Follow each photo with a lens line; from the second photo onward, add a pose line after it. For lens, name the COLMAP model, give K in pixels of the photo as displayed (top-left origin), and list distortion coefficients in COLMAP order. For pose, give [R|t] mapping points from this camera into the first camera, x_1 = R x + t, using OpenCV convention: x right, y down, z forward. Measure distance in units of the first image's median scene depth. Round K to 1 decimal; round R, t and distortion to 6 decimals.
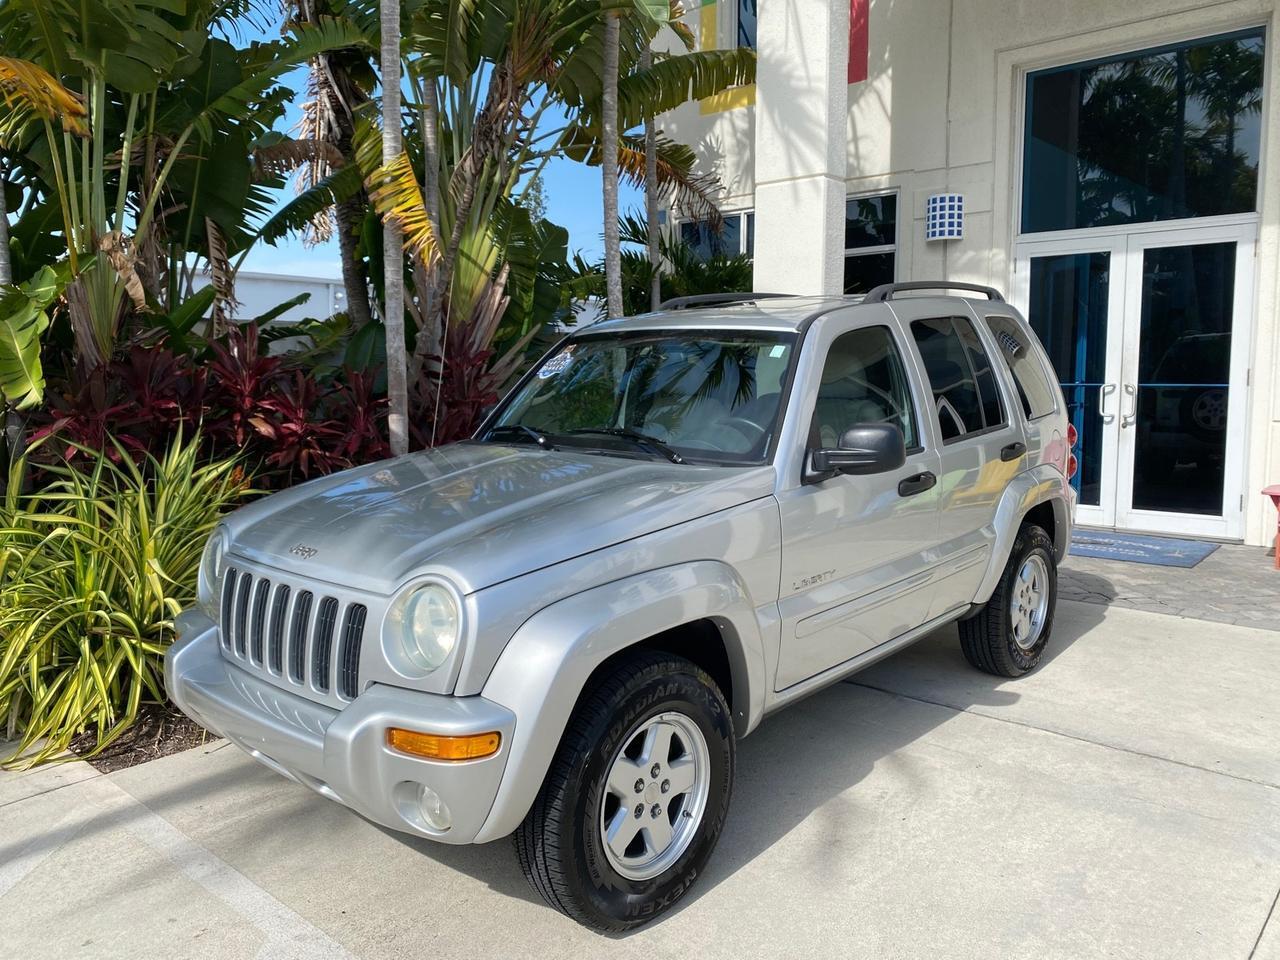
lens RADIAL K [[984.9, 0, 645.4], [0, 984.9, 465.3], [0, 0, 1]] dist [0.019453, -0.020960]
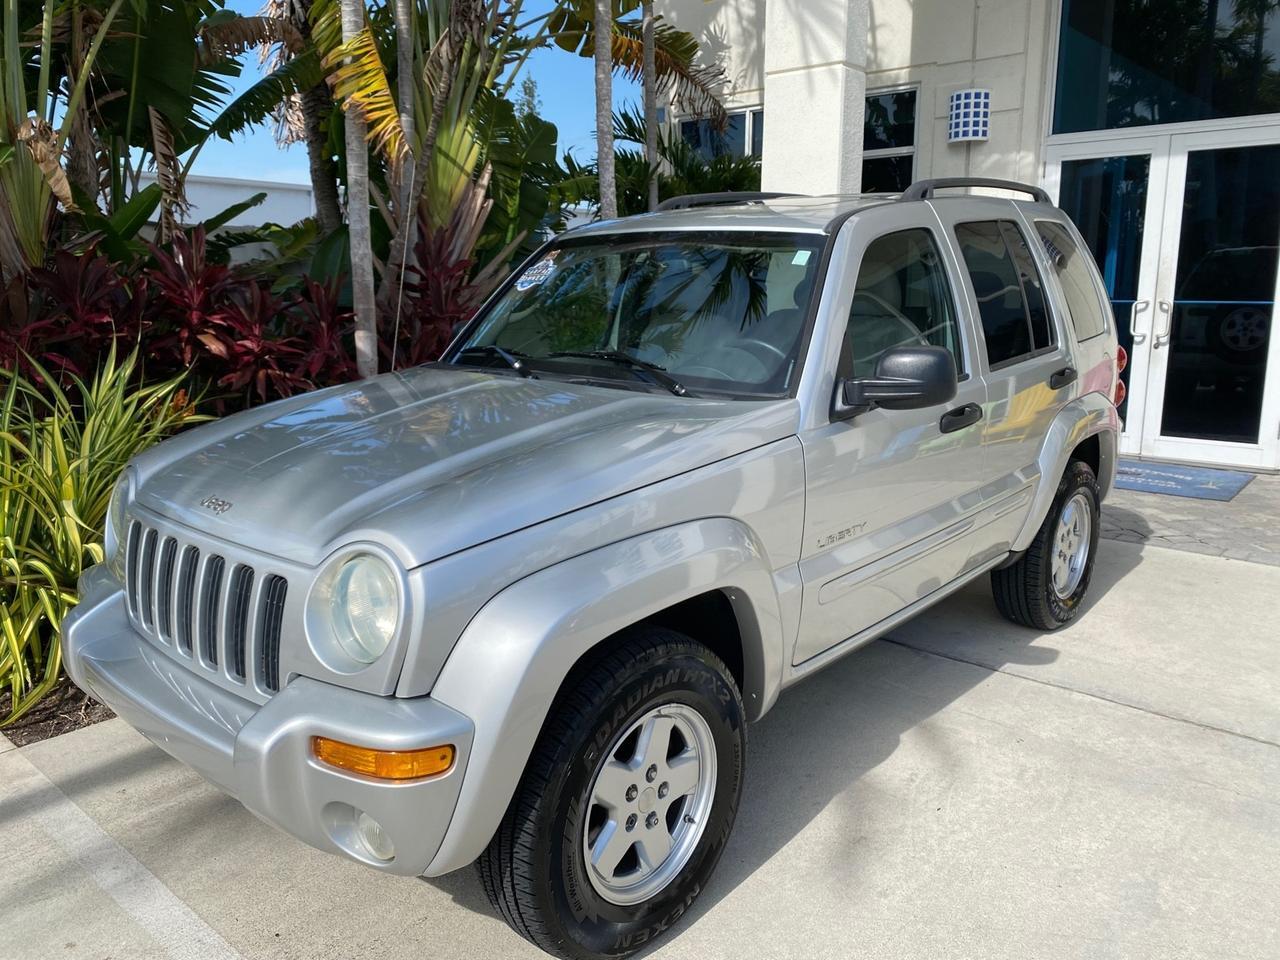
lens RADIAL K [[984.9, 0, 650.1], [0, 984.9, 473.2], [0, 0, 1]] dist [0.019453, -0.020960]
pose [[0.999952, 0.003613, 0.009159, 0.000401], [-0.004445, 0.995707, 0.092453, -0.008939], [-0.008786, -0.092489, 0.995675, 0.119886]]
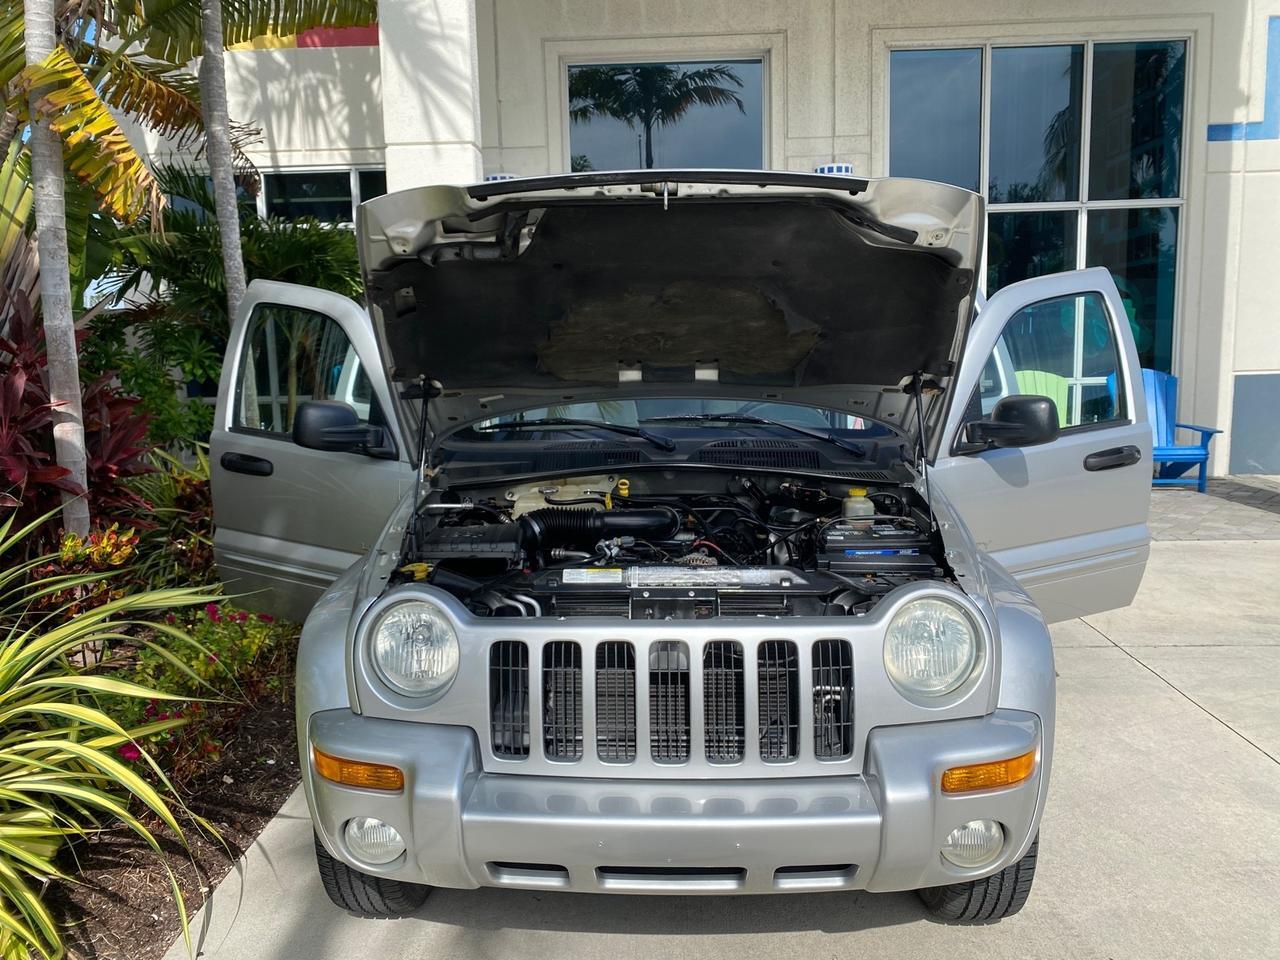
lens RADIAL K [[984.9, 0, 639.0], [0, 984.9, 477.6], [0, 0, 1]] dist [0.019453, -0.020960]
pose [[0.776450, -0.099953, 0.622202, -0.491996], [0.082991, 0.994960, 0.056269, -0.021777], [-0.624690, 0.007947, 0.780832, 0.259448]]
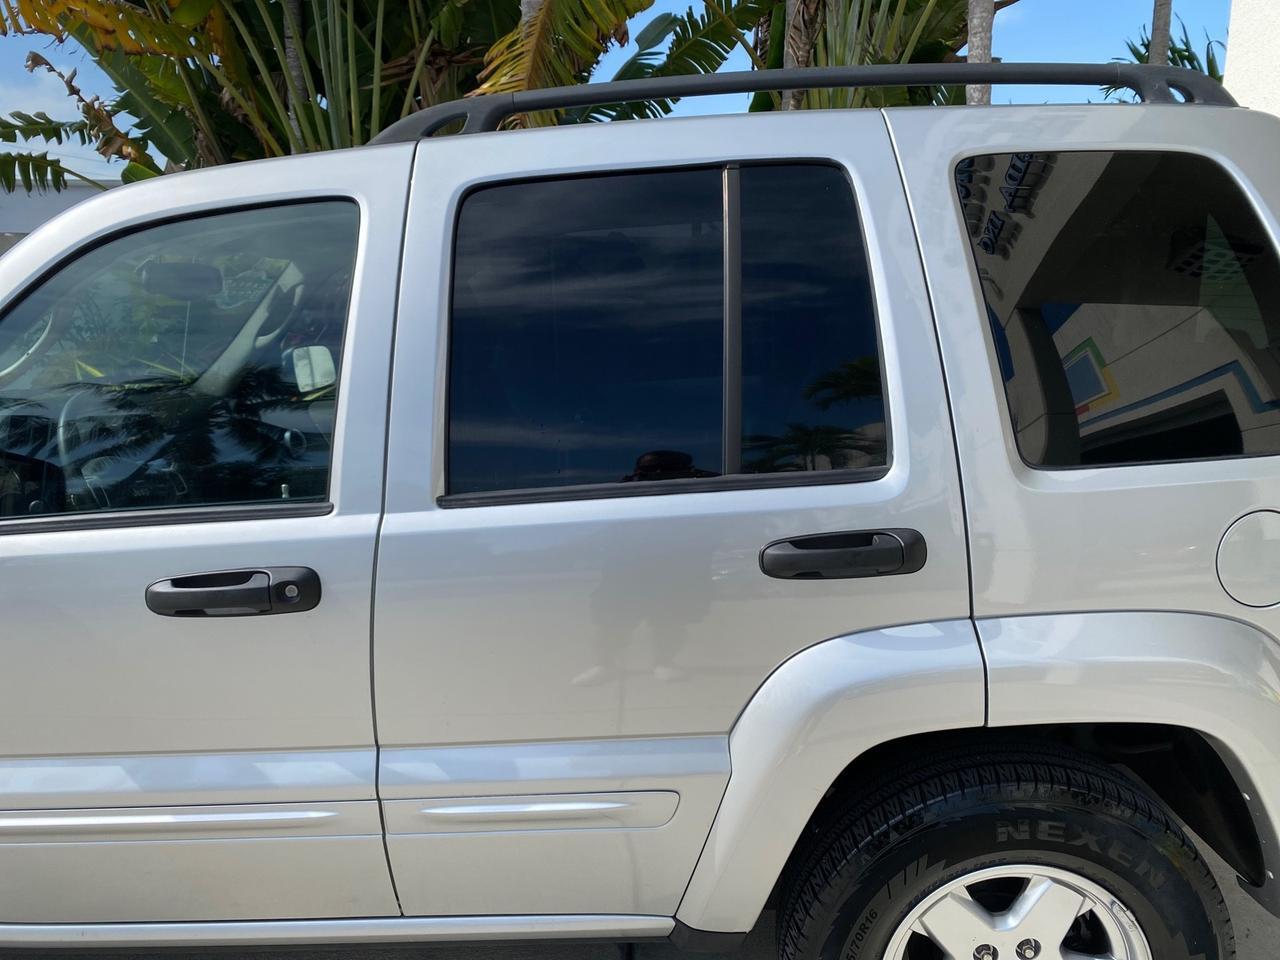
lens RADIAL K [[984.9, 0, 634.8], [0, 984.9, 480.0], [0, 0, 1]] dist [0.019453, -0.020960]
pose [[0.656793, 0.148800, -0.739244, 0.537066], [-0.079109, 0.988524, 0.128692, -0.073367], [0.749910, -0.026043, 0.661027, 0.679801]]
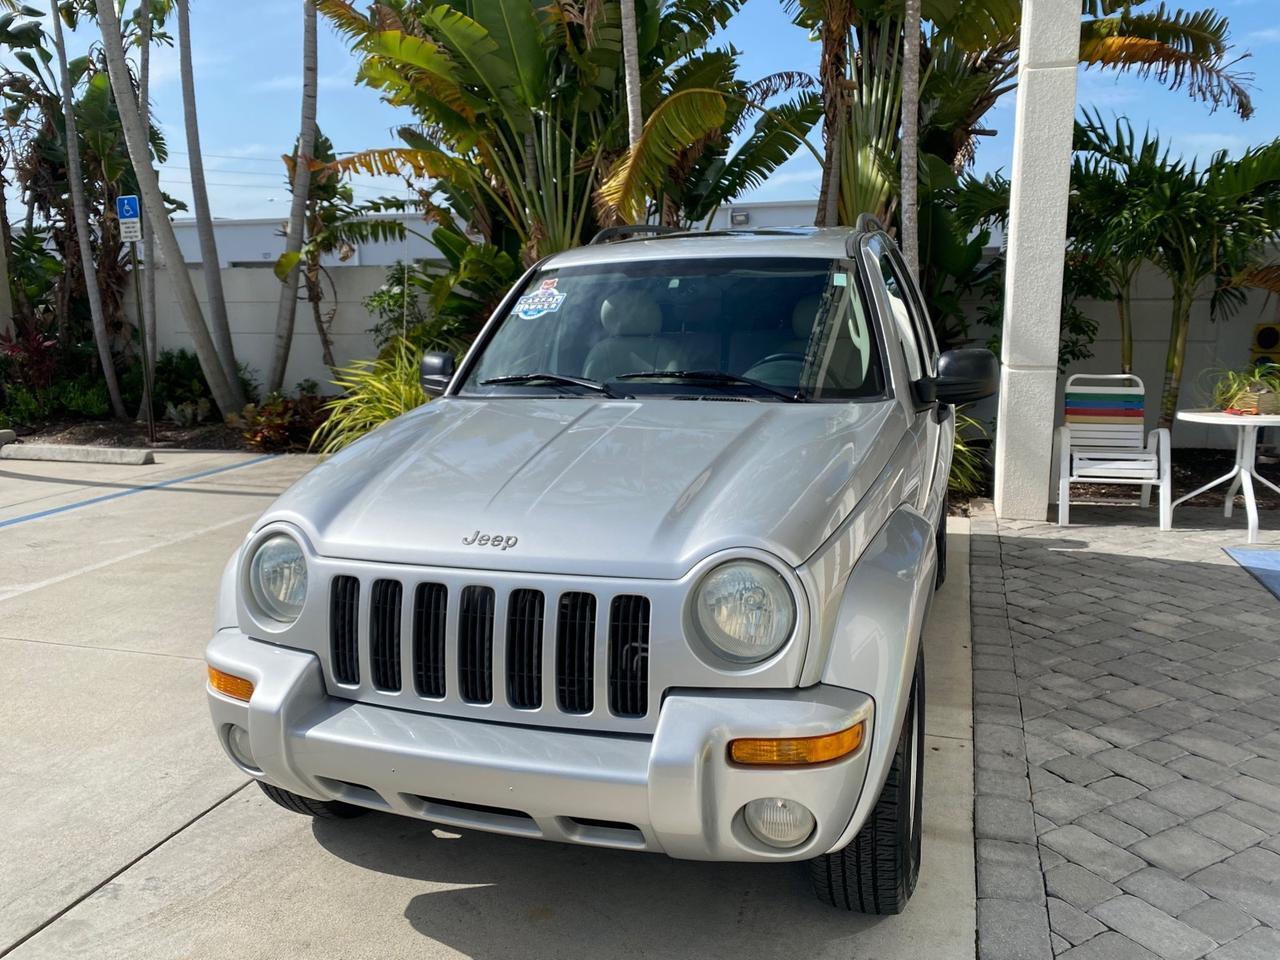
lens RADIAL K [[984.9, 0, 637.7], [0, 984.9, 474.2], [0, 0, 1]] dist [0.019453, -0.020960]
pose [[0.399755, 0.167513, -0.901185, 1.340363], [-0.083790, 0.985721, 0.146058, -0.075968], [0.912784, 0.017122, 0.408083, 0.568807]]
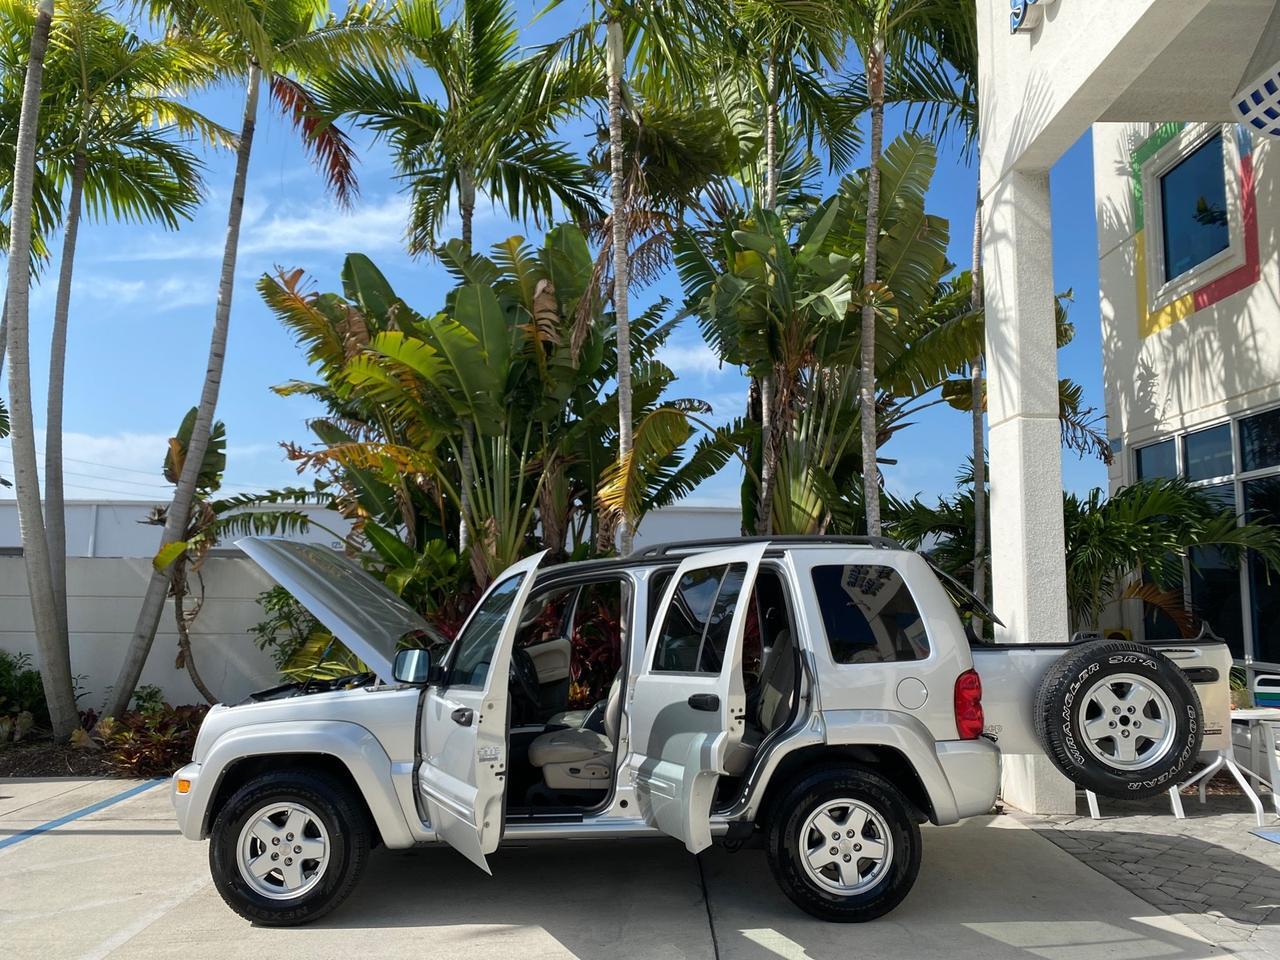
lens RADIAL K [[984.9, 0, 641.1], [0, 984.9, 474.0], [0, 0, 1]] dist [0.019453, -0.020960]
pose [[0.664519, -0.076582, -0.743337, 1.039051], [-0.086263, 0.980223, -0.178104, -0.037359], [0.742276, 0.182476, 0.644771, 0.124571]]
